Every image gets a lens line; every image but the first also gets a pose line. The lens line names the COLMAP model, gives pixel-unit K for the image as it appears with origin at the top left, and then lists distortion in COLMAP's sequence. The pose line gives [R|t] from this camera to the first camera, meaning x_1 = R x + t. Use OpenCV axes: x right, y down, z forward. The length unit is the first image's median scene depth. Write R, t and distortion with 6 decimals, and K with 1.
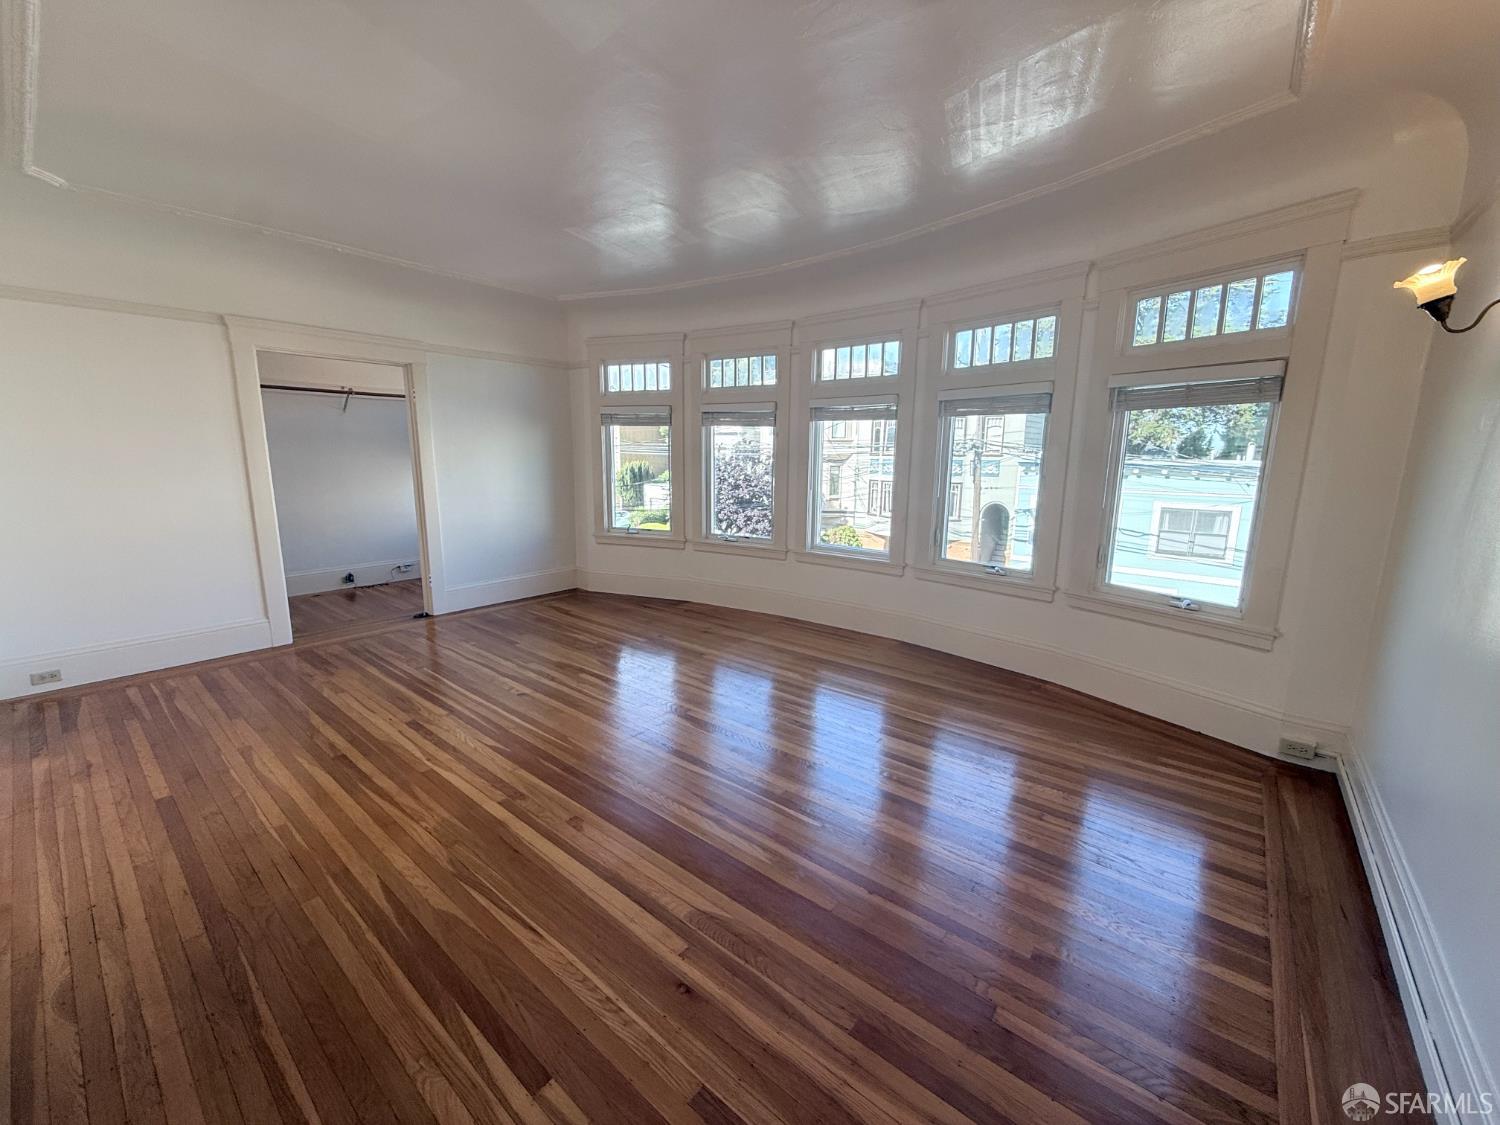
lens RADIAL K [[596.0, 0, 746.9], [0, 596.0, 560.1], [0, 0, 1]] dist [-0.000158, -0.000007]
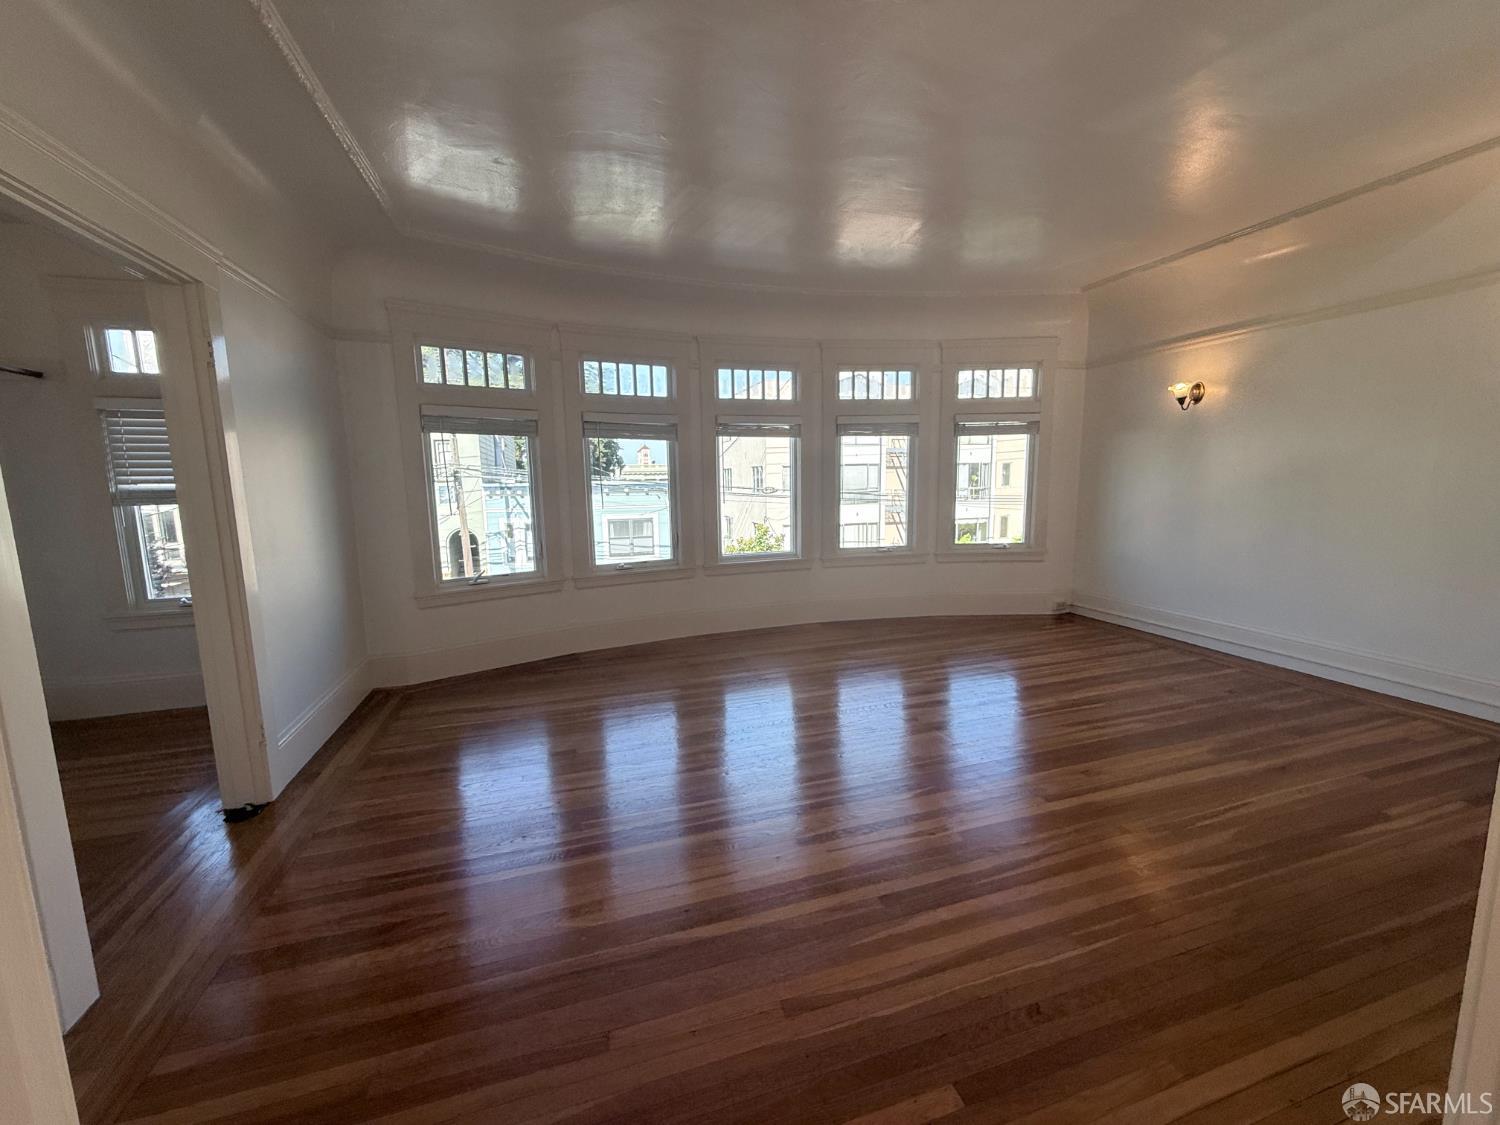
lens RADIAL K [[596.0, 0, 746.5], [0, 596.0, 558.7], [0, 0, 1]] dist [-0.000158, -0.000007]
pose [[0.546094, -0.133957, 0.826944, -0.703931], [0.173200, 0.983858, 0.044998, -0.060627], [-0.819624, 0.118653, 0.560481, 0.387817]]
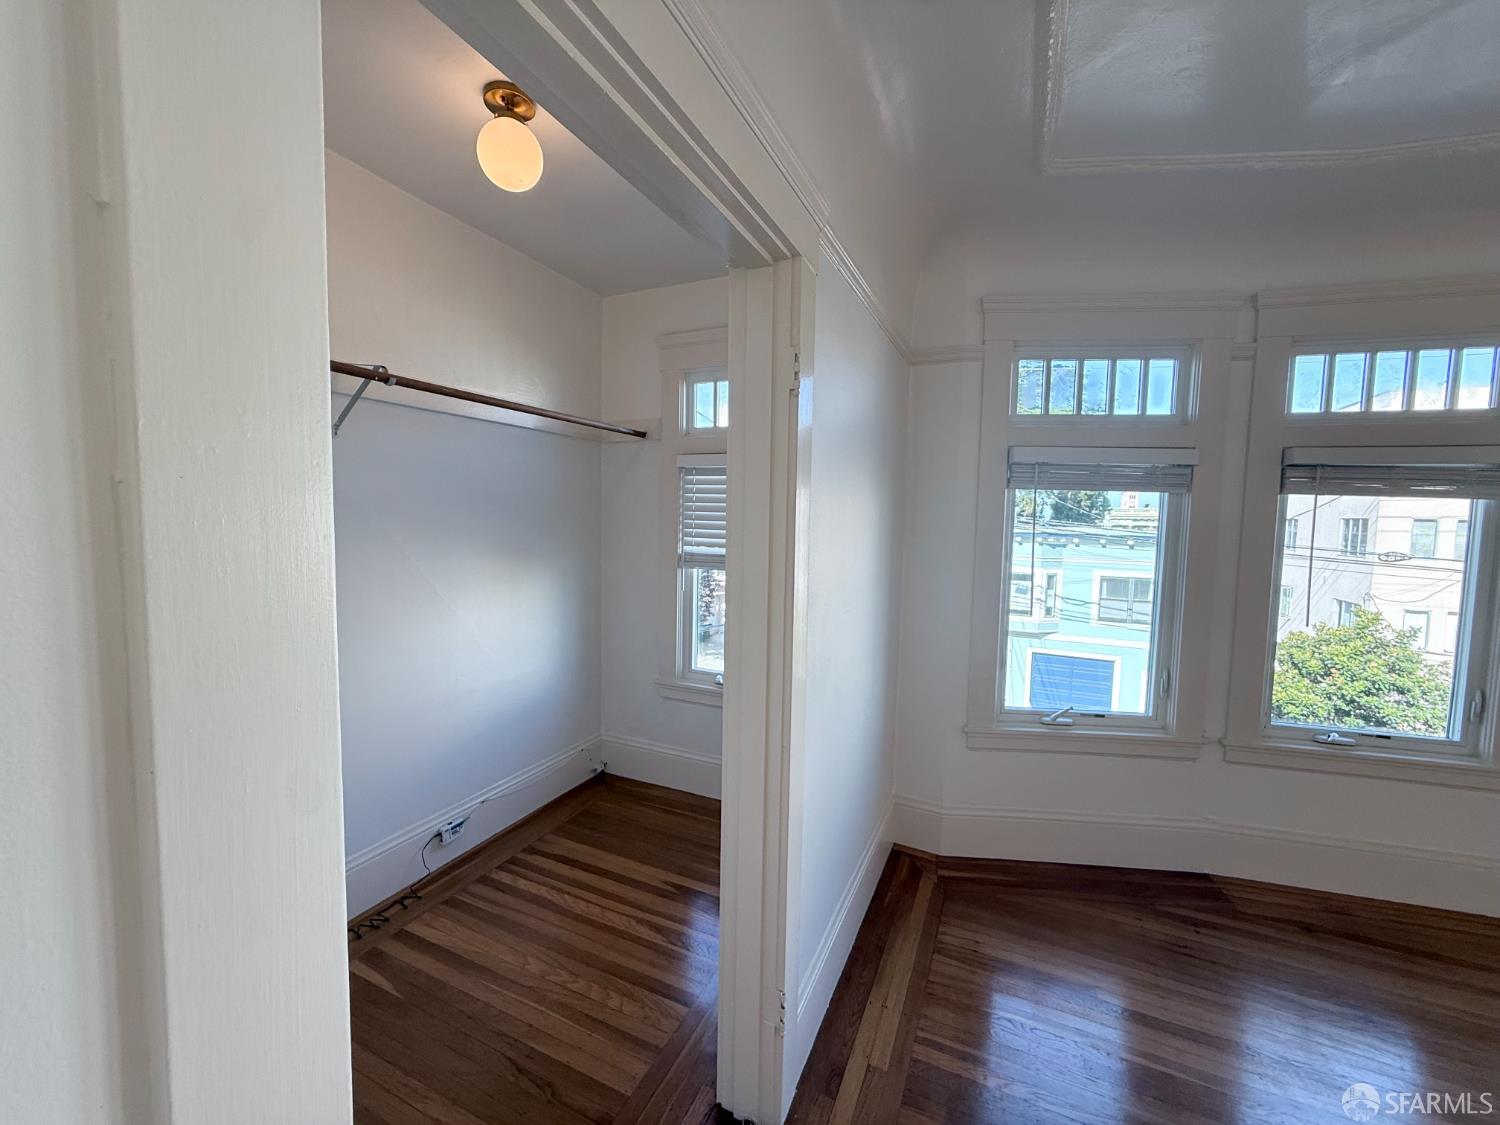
lens RADIAL K [[596.0, 0, 743.4], [0, 596.0, 563.0], [0, 0, 1]] dist [-0.000158, -0.000007]
pose [[0.967572, -0.013250, 0.252246, -0.621819], [0.038328, 0.994762, -0.094764, -0.156001], [-0.249669, 0.101359, 0.963012, 0.714524]]
